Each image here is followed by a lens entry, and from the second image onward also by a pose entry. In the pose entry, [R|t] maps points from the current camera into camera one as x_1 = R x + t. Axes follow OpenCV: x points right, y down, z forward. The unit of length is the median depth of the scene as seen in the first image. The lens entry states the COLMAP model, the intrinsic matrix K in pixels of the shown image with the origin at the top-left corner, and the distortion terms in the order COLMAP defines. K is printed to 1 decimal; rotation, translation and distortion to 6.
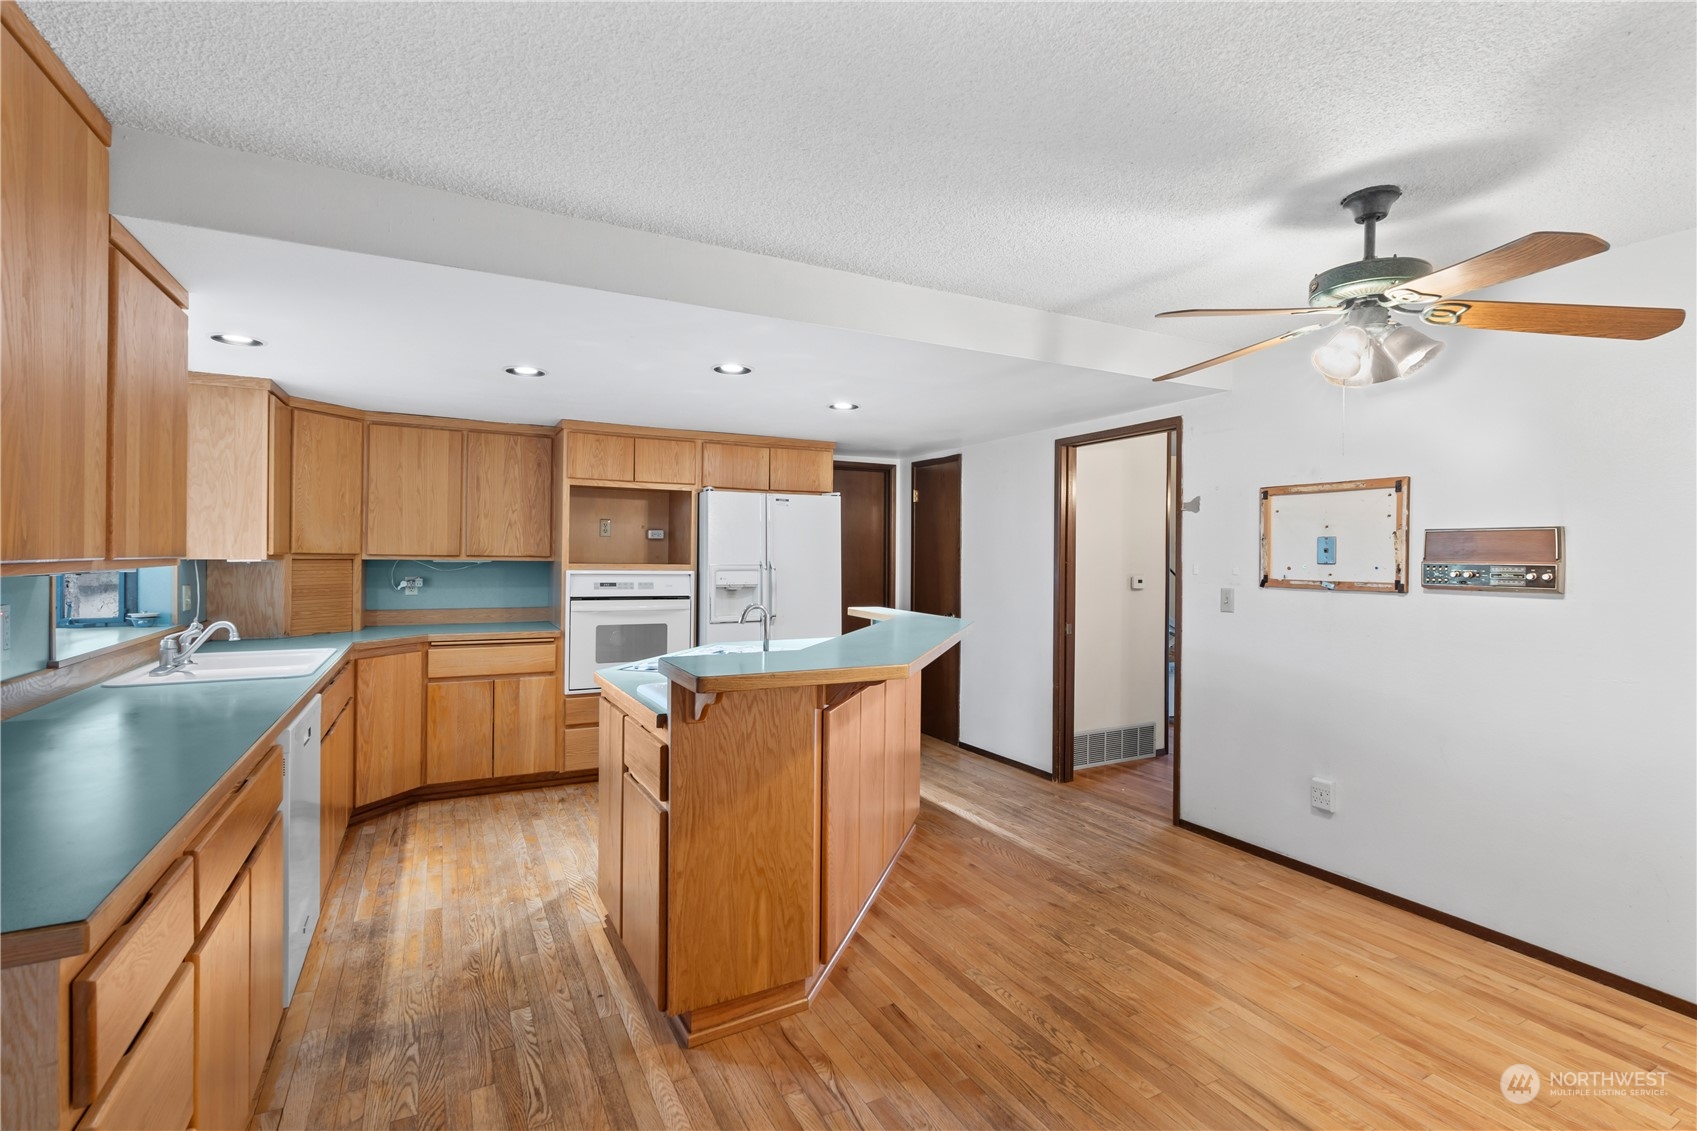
lens RADIAL K [[775.3, 0, 849.2], [0, 775.3, 562.9], [0, 0, 1]] dist [-0.001903, -0.000044]
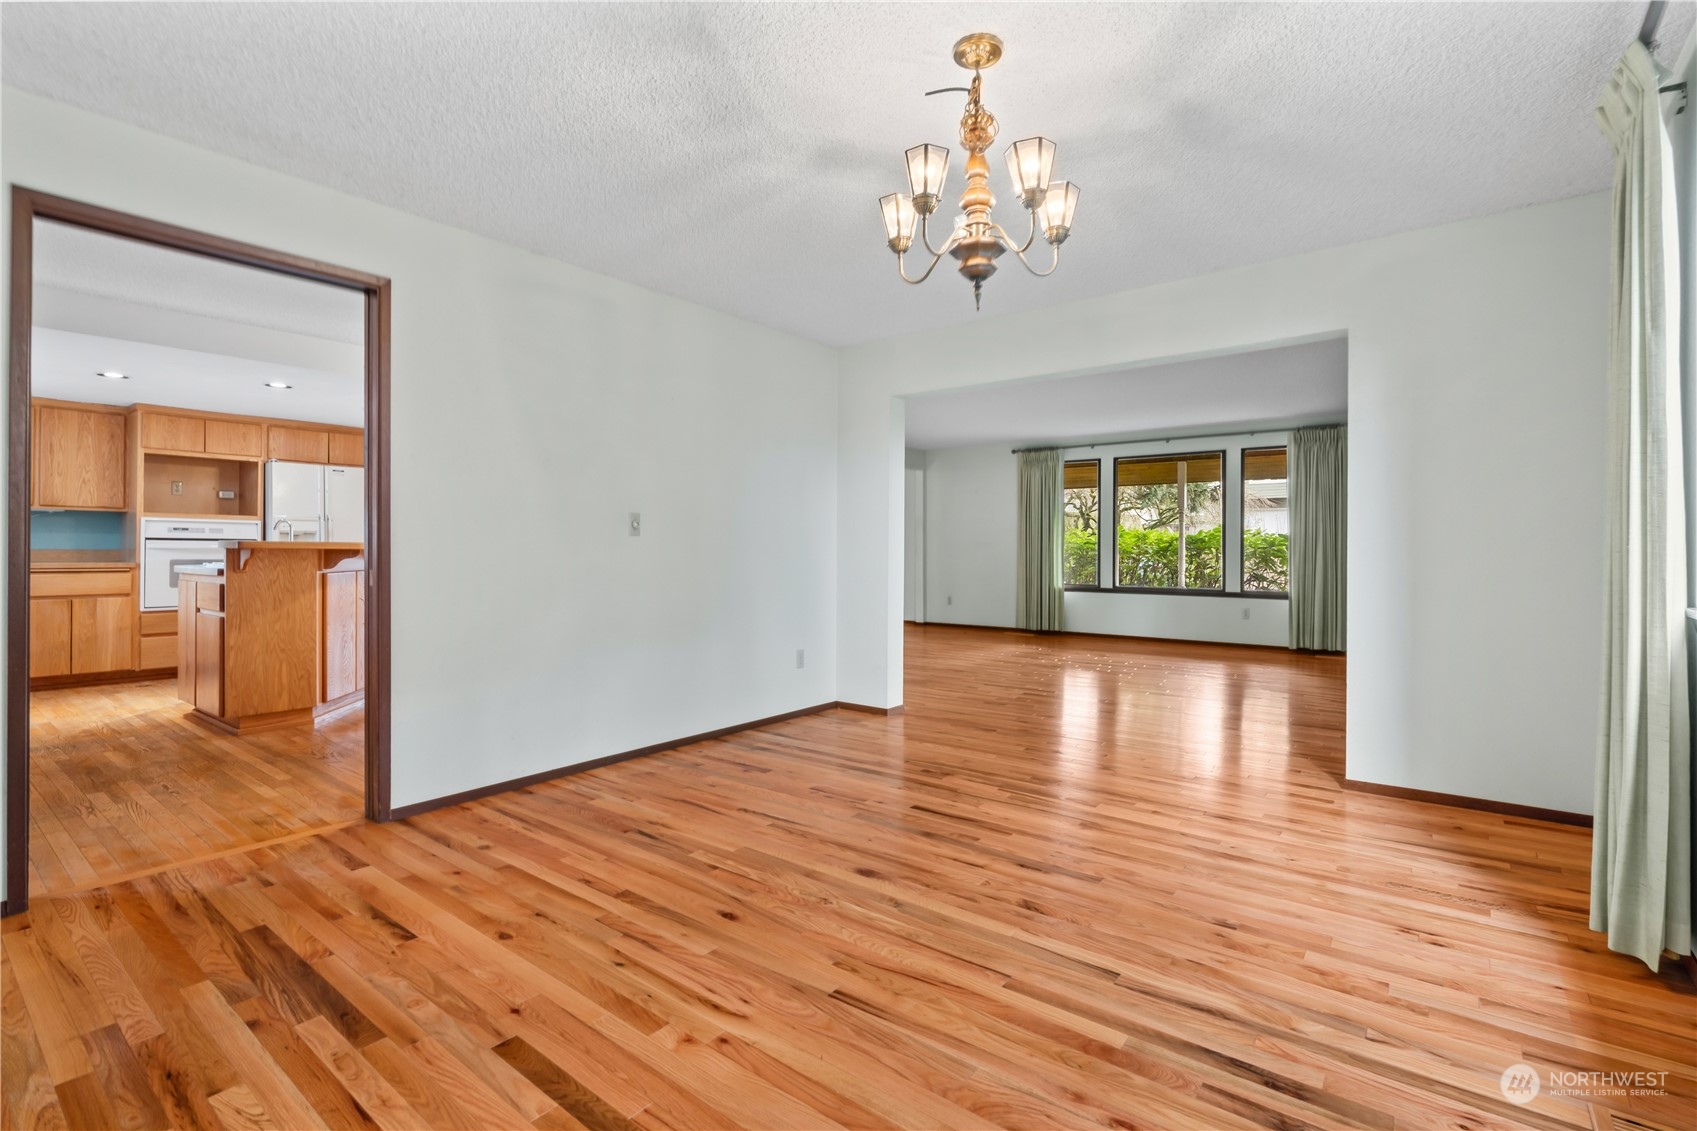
lens RADIAL K [[775.3, 0, 848.8], [0, 775.3, 552.8], [0, 0, 1]] dist [-0.001903, -0.000044]
pose [[0.913828, -0.005727, 0.406062, 0.201651], [0.005598, 0.999983, 0.001505, 0.074720], [-0.406064, 0.000898, 0.913844, -0.697534]]
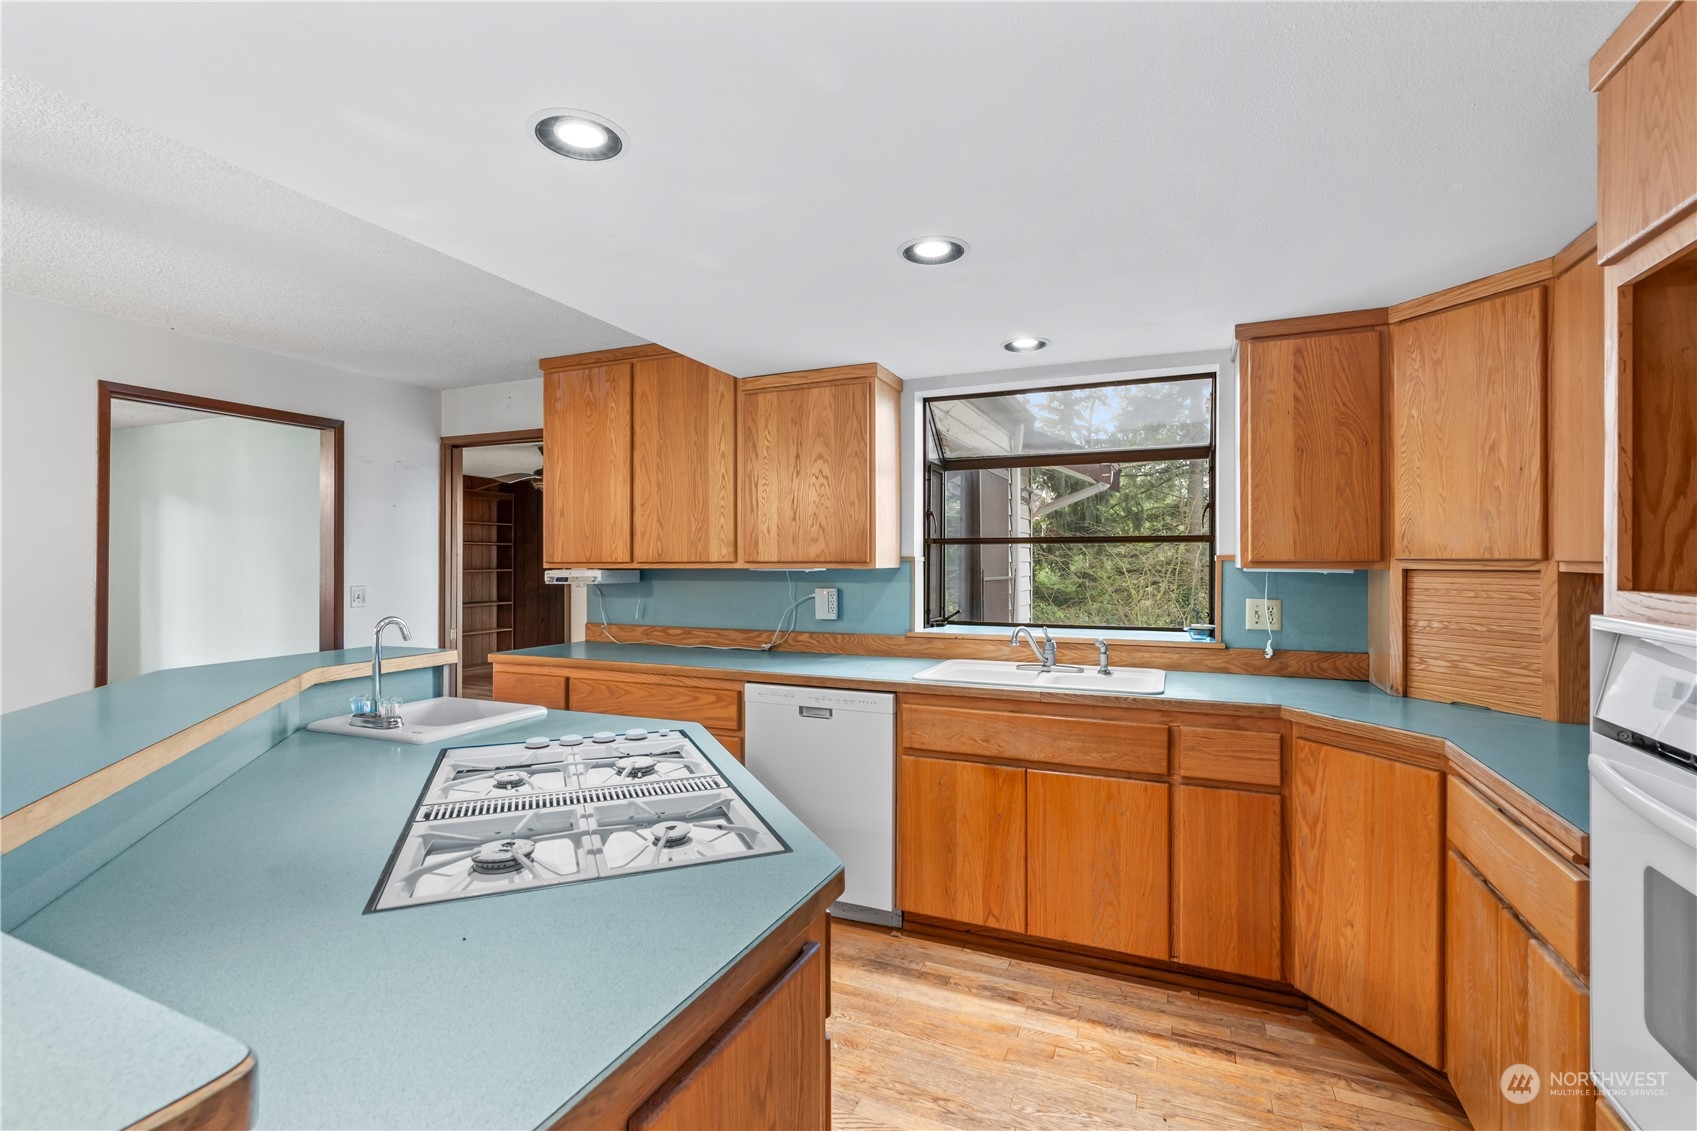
lens RADIAL K [[775.3, 0, 843.6], [0, 775.3, 557.5], [0, 0, 1]] dist [-0.001903, -0.000044]
pose [[-0.787526, -0.007494, -0.616236, 0.004022], [-0.008981, 0.999959, -0.000683, -0.009021], [0.616216, 0.004997, -0.787561, 1.092814]]
